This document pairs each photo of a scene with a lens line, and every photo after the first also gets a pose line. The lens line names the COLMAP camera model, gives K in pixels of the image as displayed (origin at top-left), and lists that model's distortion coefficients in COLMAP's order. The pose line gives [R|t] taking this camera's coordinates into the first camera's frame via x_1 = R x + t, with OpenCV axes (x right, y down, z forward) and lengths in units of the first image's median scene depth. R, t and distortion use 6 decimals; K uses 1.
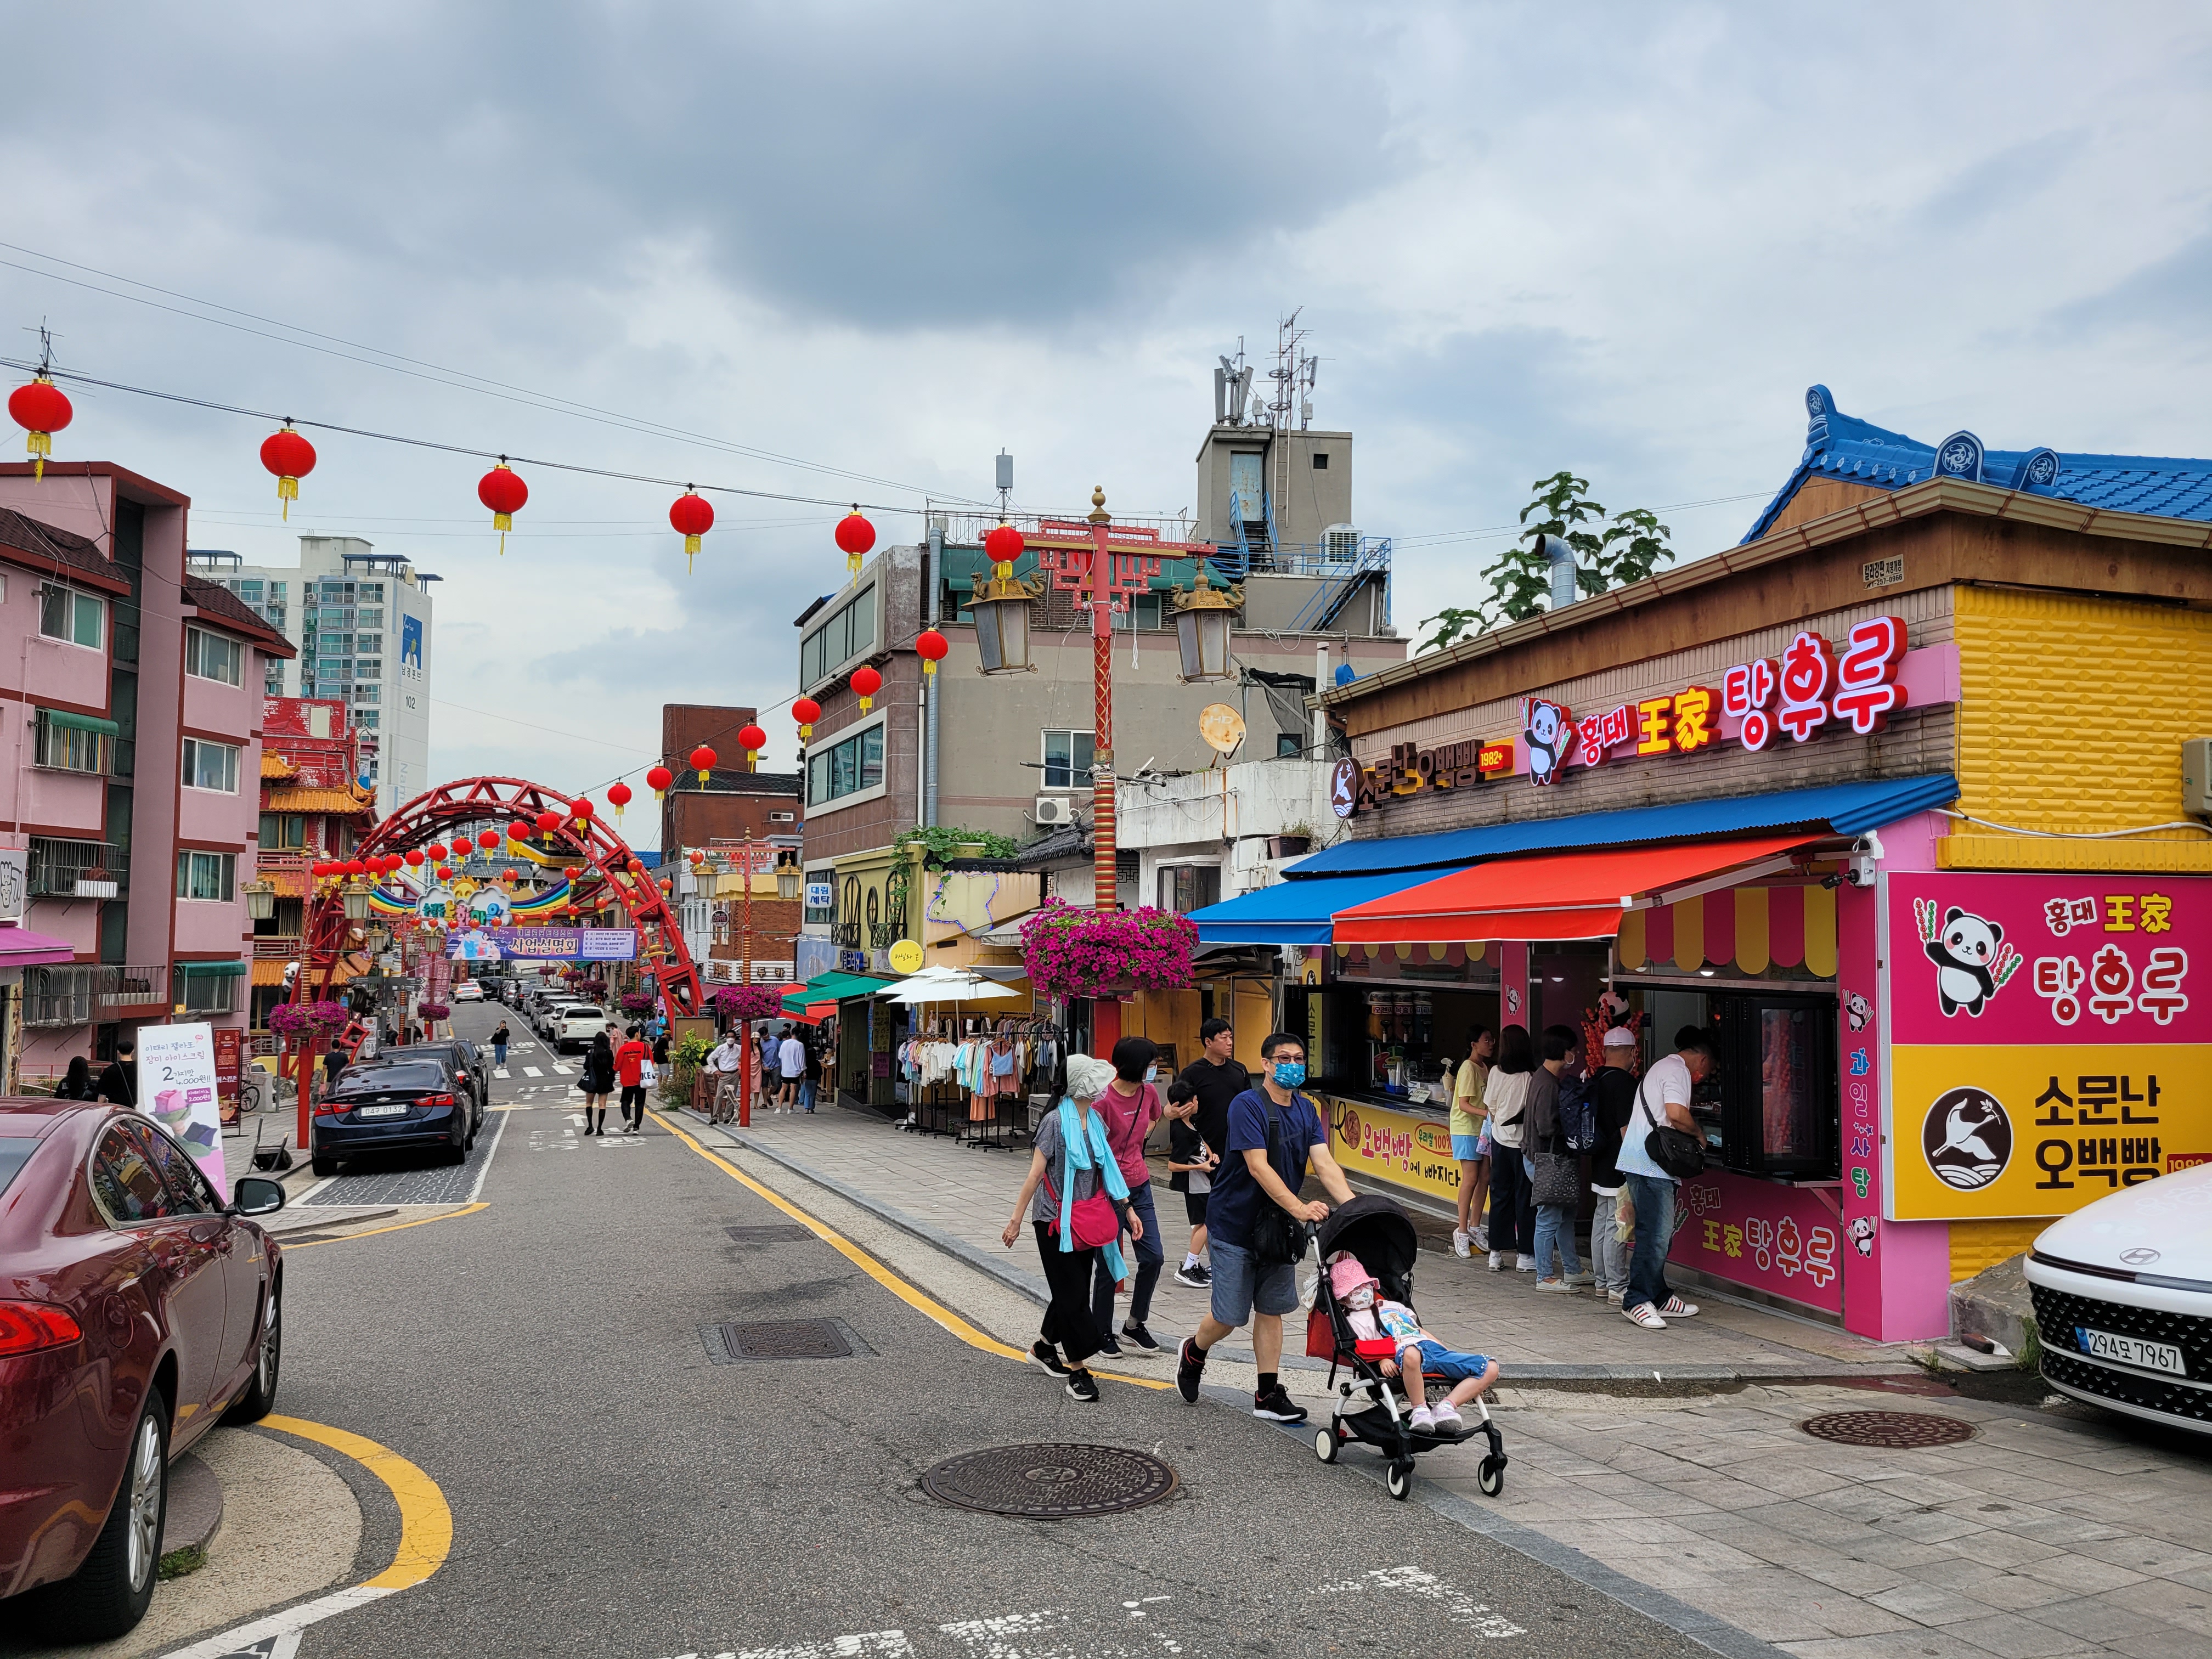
lens RADIAL K [[1643.2, 0, 1114.1], [0, 1643.2, 862.2], [0, 0, 1]] dist [0.053873, -0.043647]
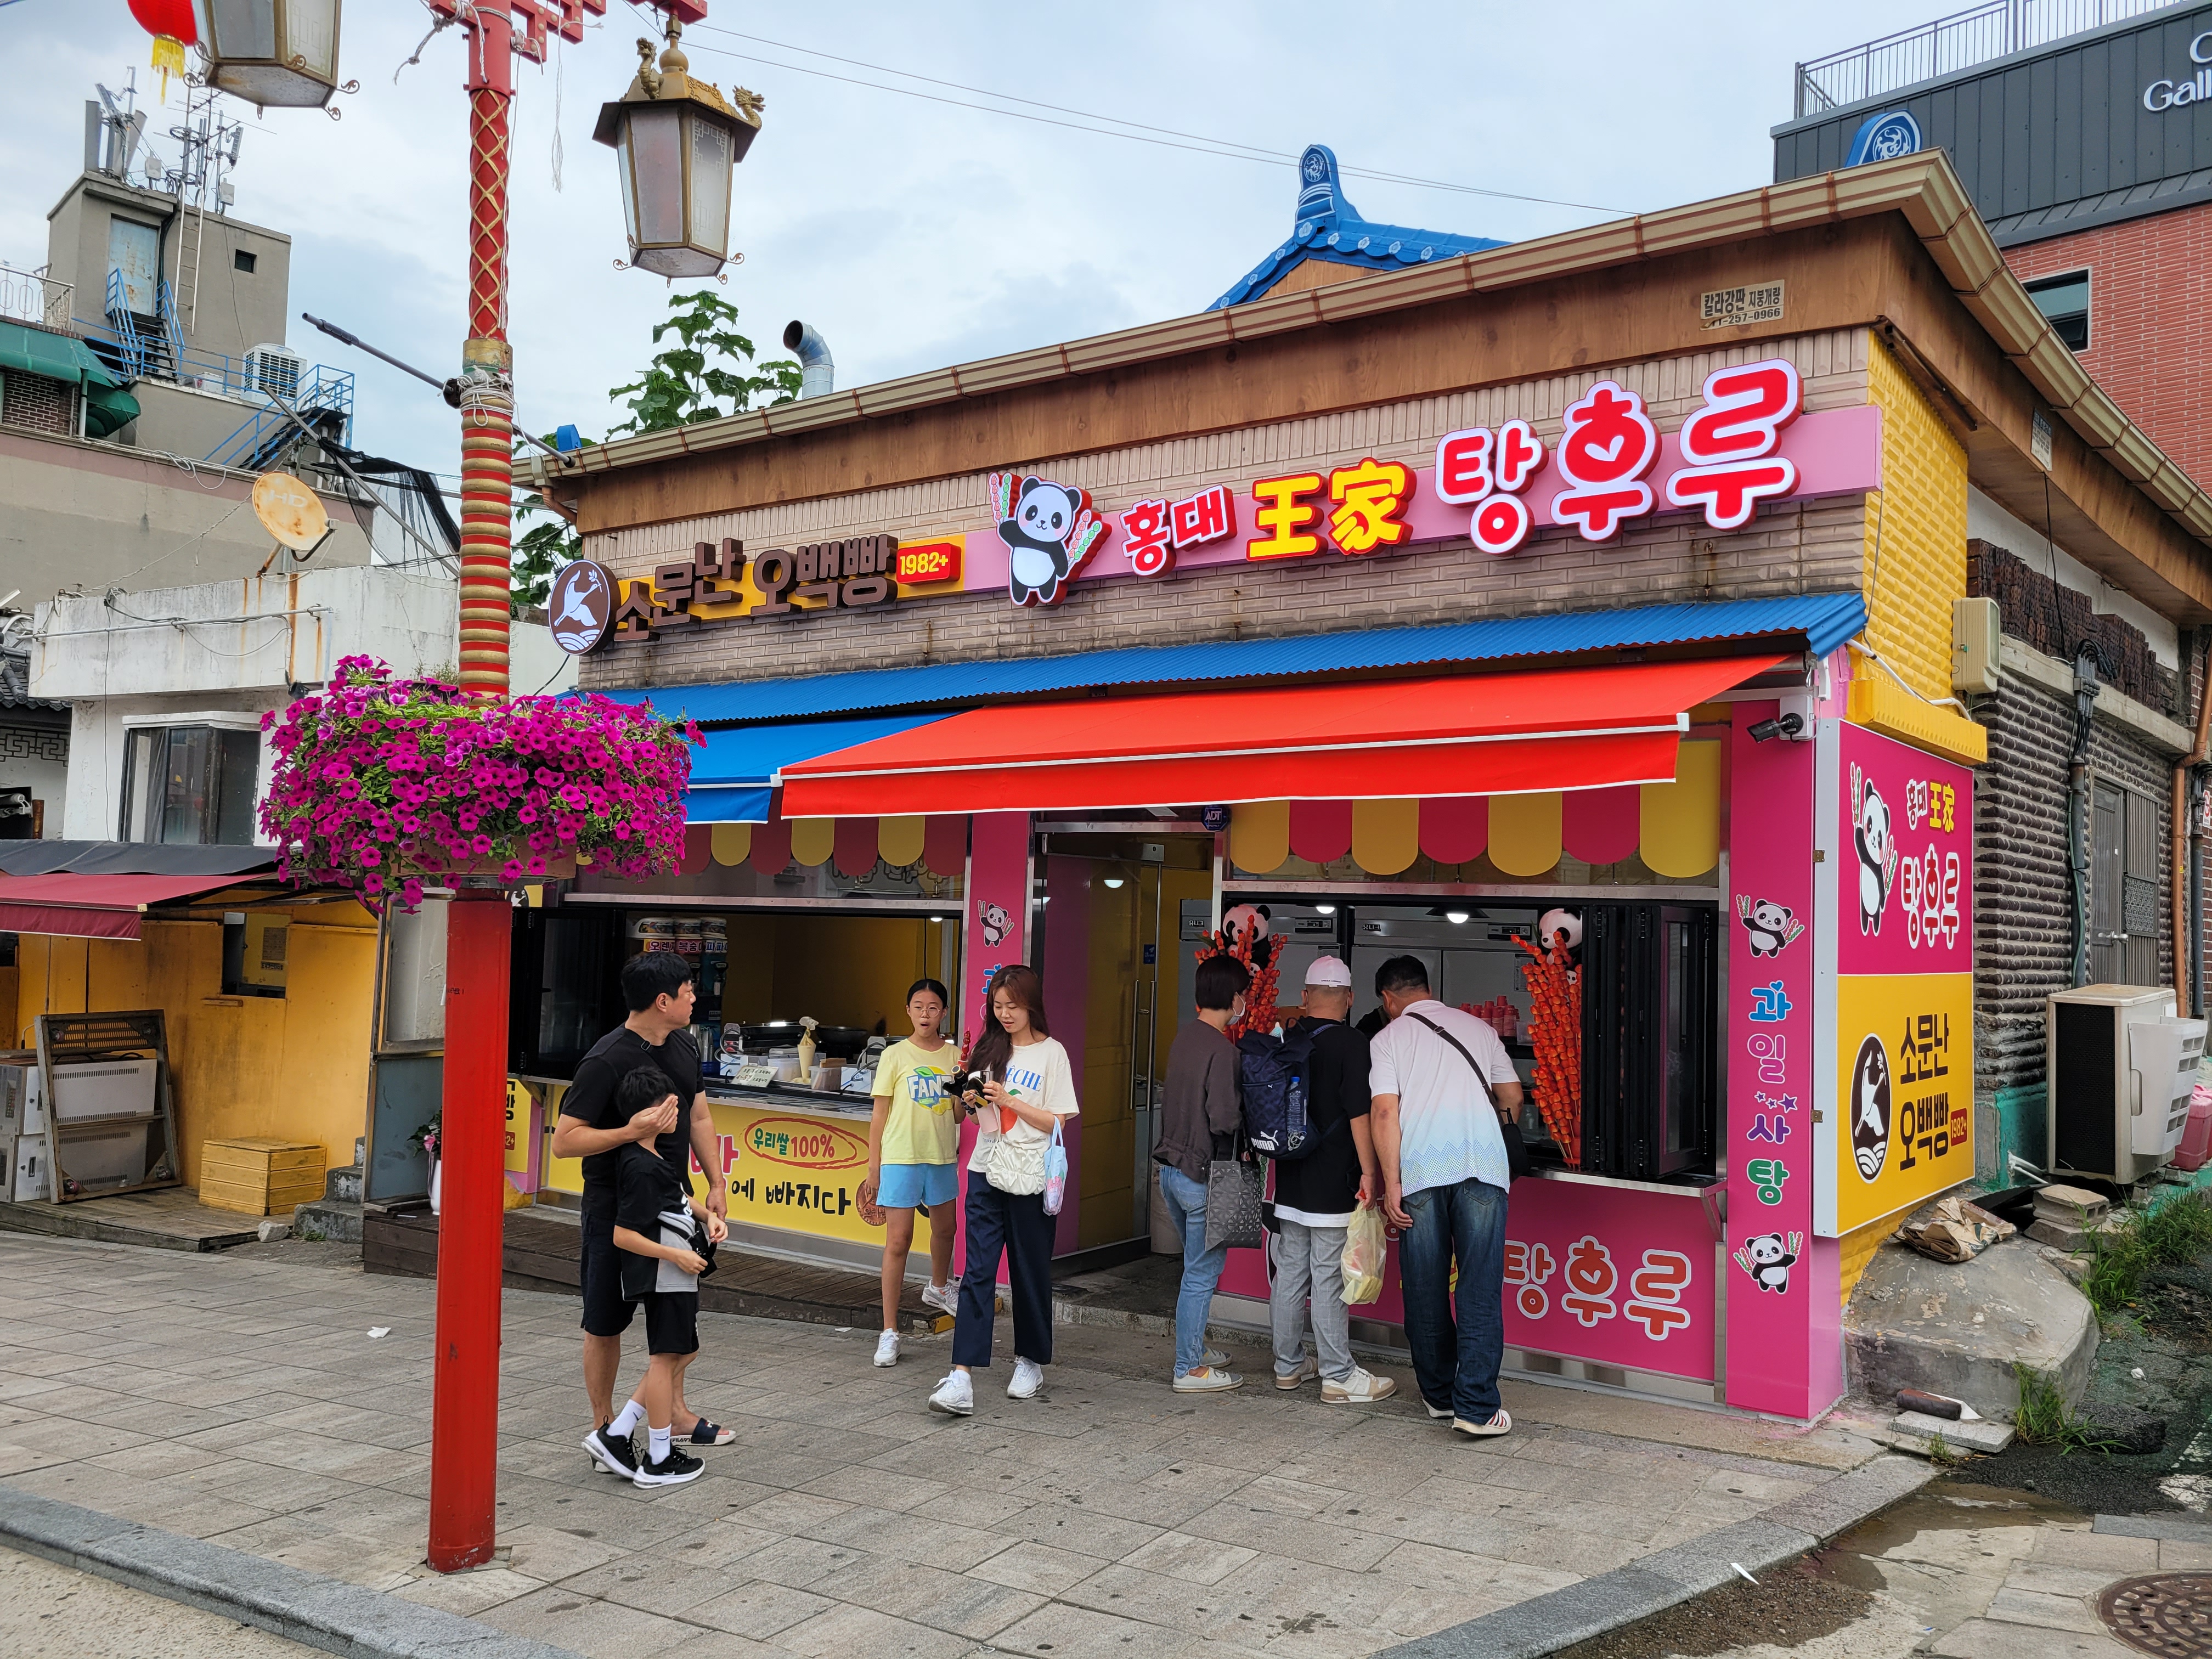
lens RADIAL K [[1657.7, 0, 1106.0], [0, 1657.7, 829.5], [0, 0, 1]] dist [0.053878, -0.032815]
pose [[0.782506, 0.051321, 0.620524, -0.131365], [-0.053174, 0.998465, -0.015525, 0.053877], [-0.620368, -0.020847, 0.784034, 0.454410]]
